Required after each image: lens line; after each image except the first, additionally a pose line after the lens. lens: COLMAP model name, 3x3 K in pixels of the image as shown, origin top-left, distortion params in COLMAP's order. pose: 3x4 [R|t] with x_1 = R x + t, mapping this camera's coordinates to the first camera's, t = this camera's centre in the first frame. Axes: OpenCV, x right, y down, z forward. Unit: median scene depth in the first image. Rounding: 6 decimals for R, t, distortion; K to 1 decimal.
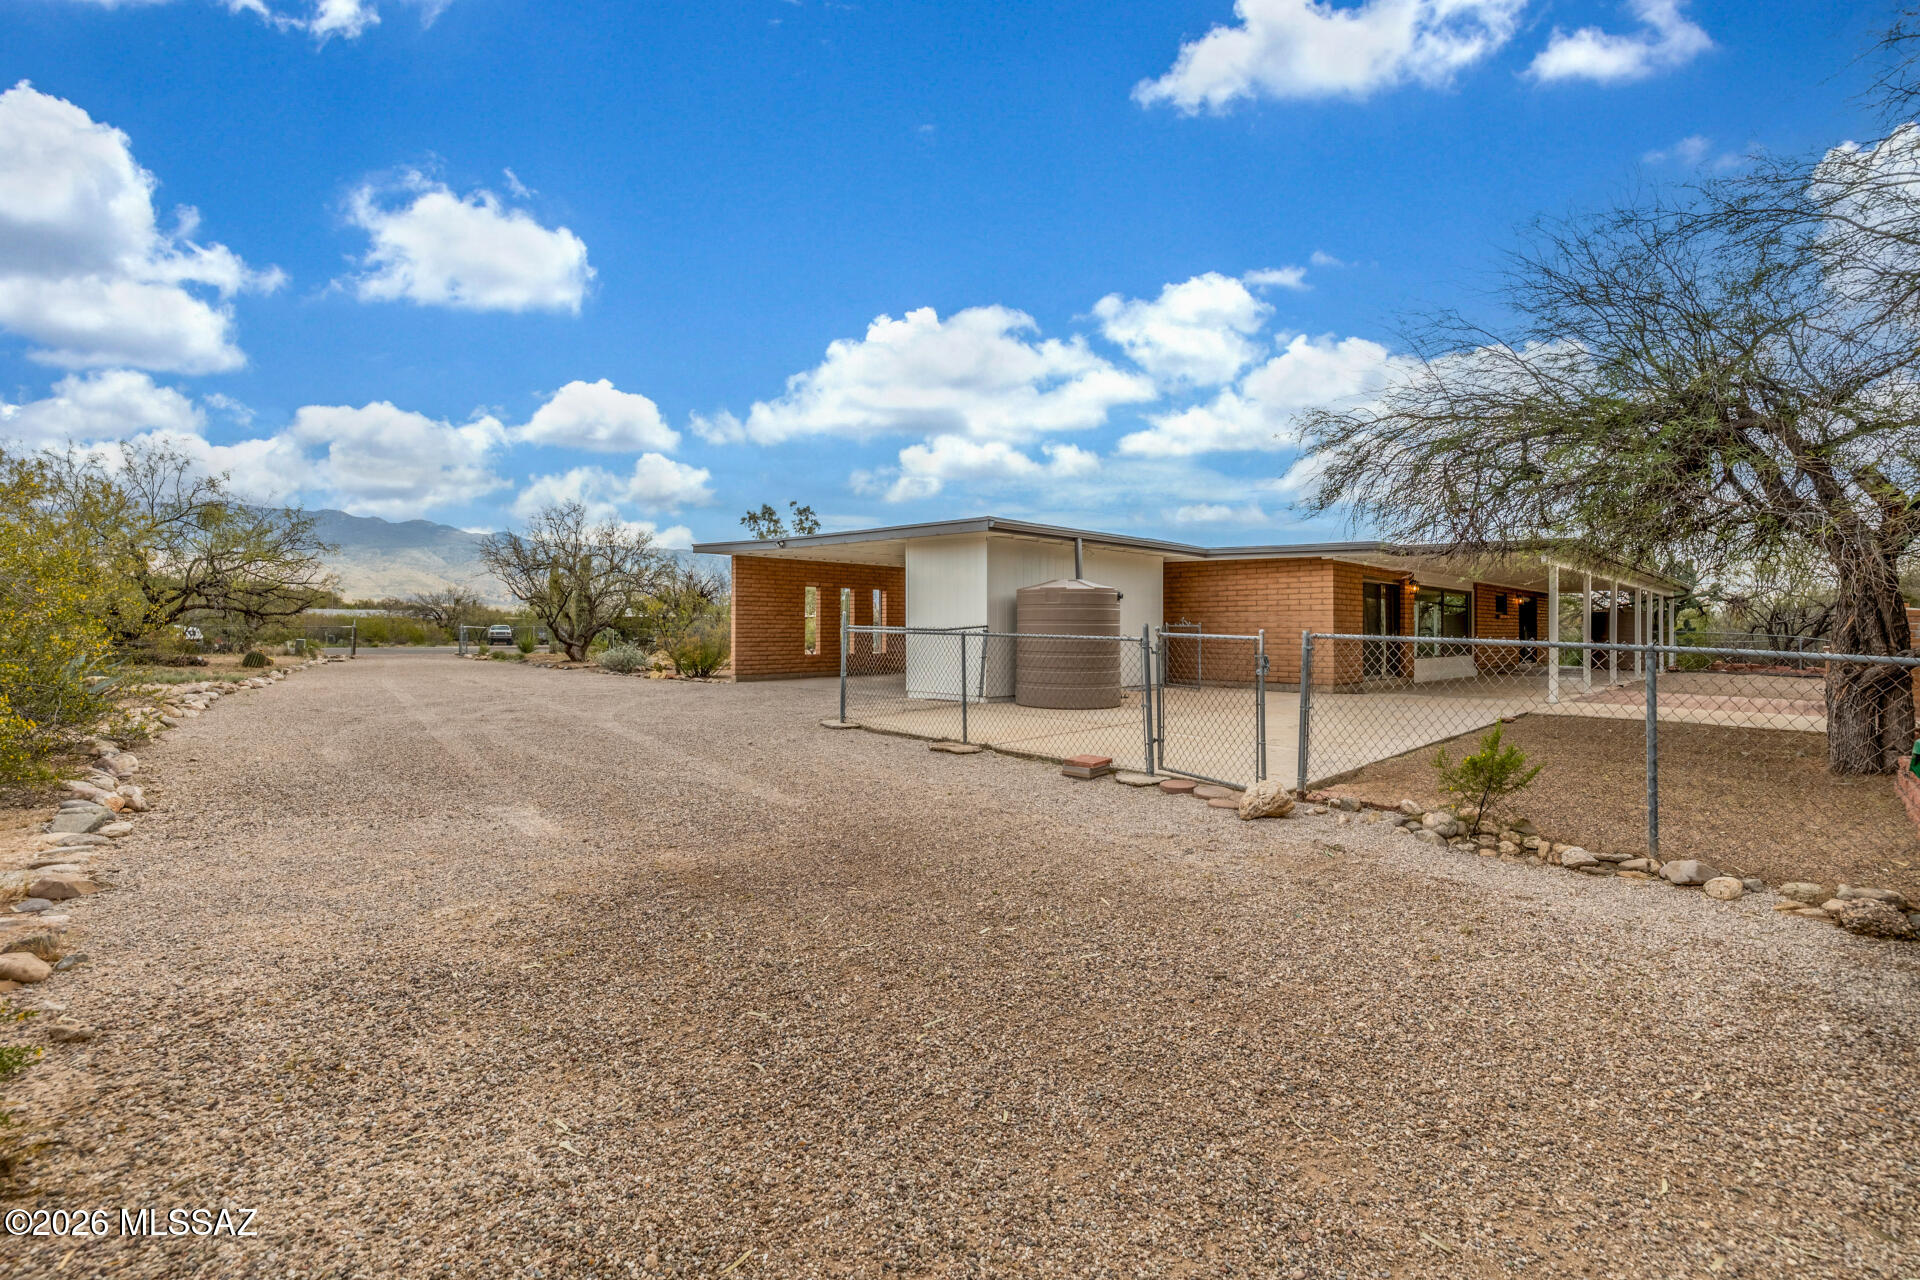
lens RADIAL K [[811.9, 0, 958.4], [0, 811.9, 628.7], [0, 0, 1]] dist [0.001456, -0.000221]
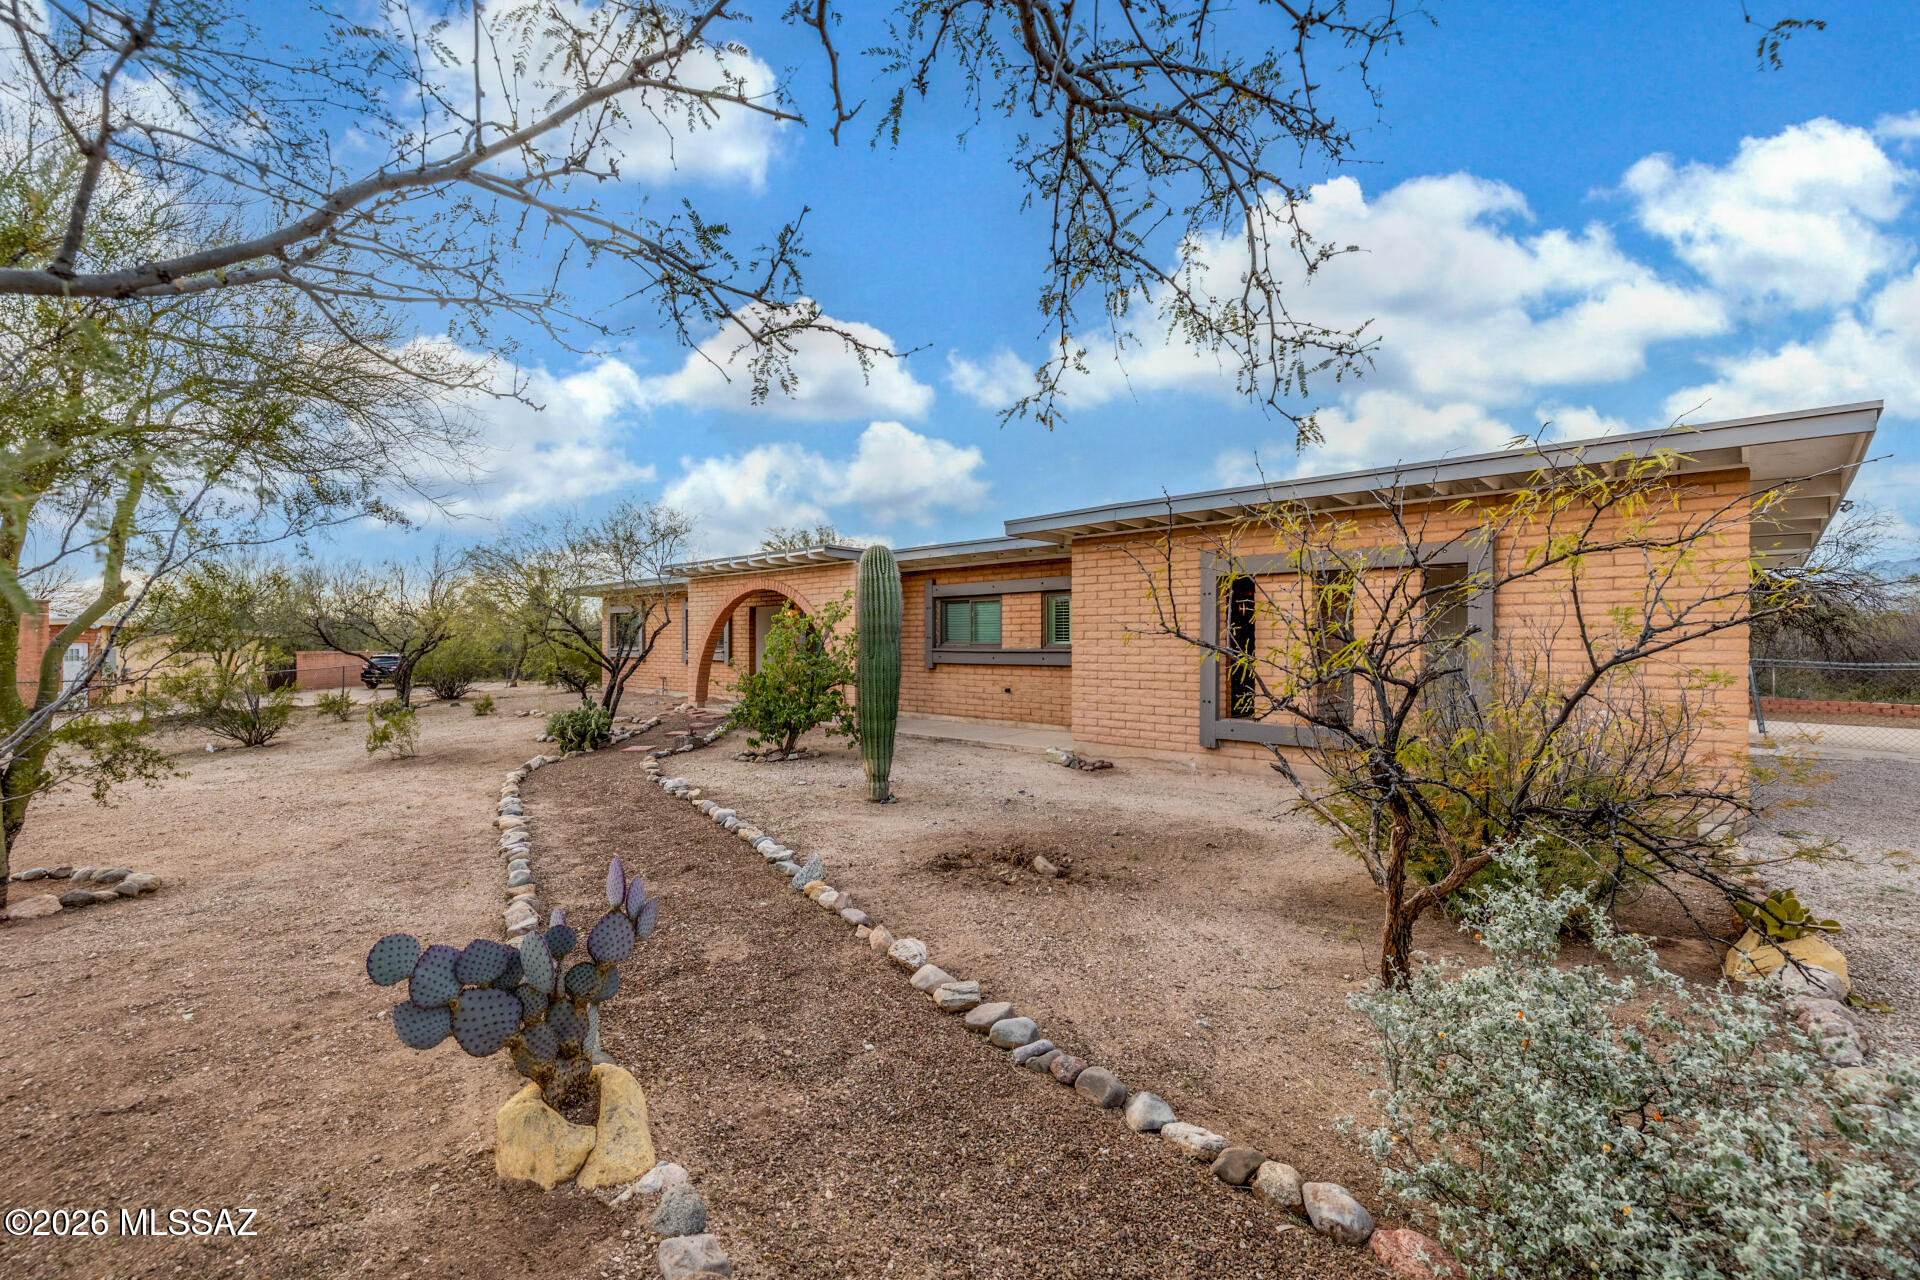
lens RADIAL K [[811.9, 0, 962.0], [0, 811.9, 646.4], [0, 0, 1]] dist [0.001456, -0.000221]
pose [[0.999990, -0.000860, 0.004304, -0.324178], [0.000803, 0.999911, 0.013309, -0.058196], [-0.004315, -0.013306, 0.999902, 0.398632]]
